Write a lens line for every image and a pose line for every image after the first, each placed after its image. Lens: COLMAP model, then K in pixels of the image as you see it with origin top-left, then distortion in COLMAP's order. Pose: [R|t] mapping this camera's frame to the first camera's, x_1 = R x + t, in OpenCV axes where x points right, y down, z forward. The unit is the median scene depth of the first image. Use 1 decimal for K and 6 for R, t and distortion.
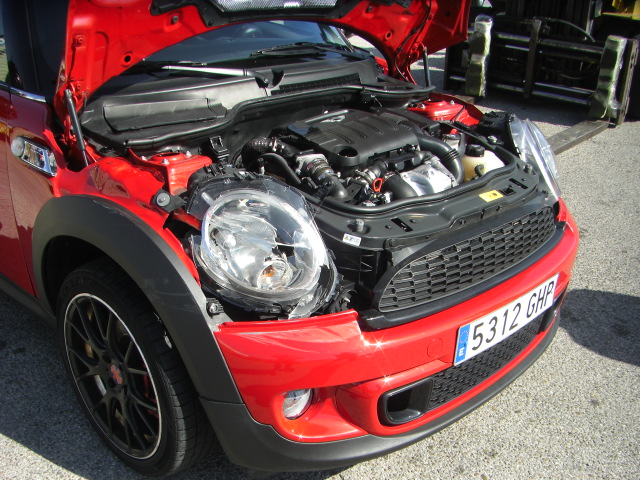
lens RADIAL K [[719.7, 0, 289.0], [0, 719.7, 333.1], [0, 0, 1]] dist [-0.170759, 0.077992]
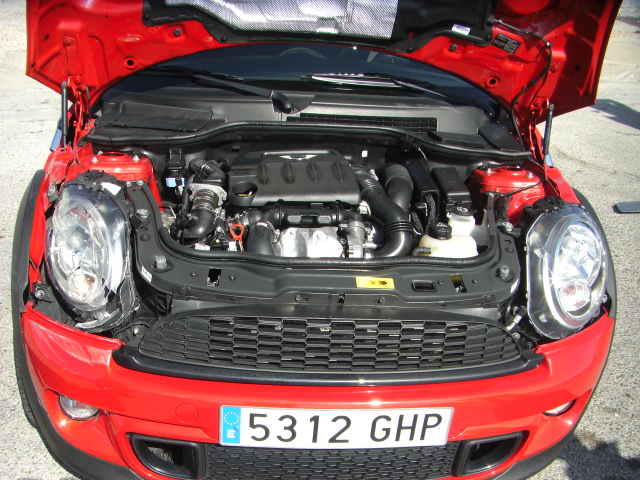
lens RADIAL K [[719.7, 0, 289.0], [0, 719.7, 333.1], [0, 0, 1]] dist [-0.170759, 0.077992]
pose [[0.764800, 0.346831, -0.542946, 0.689099], [-0.347412, 0.931724, 0.105812, -0.196142], [0.542574, 0.107701, 0.833075, 0.261907]]
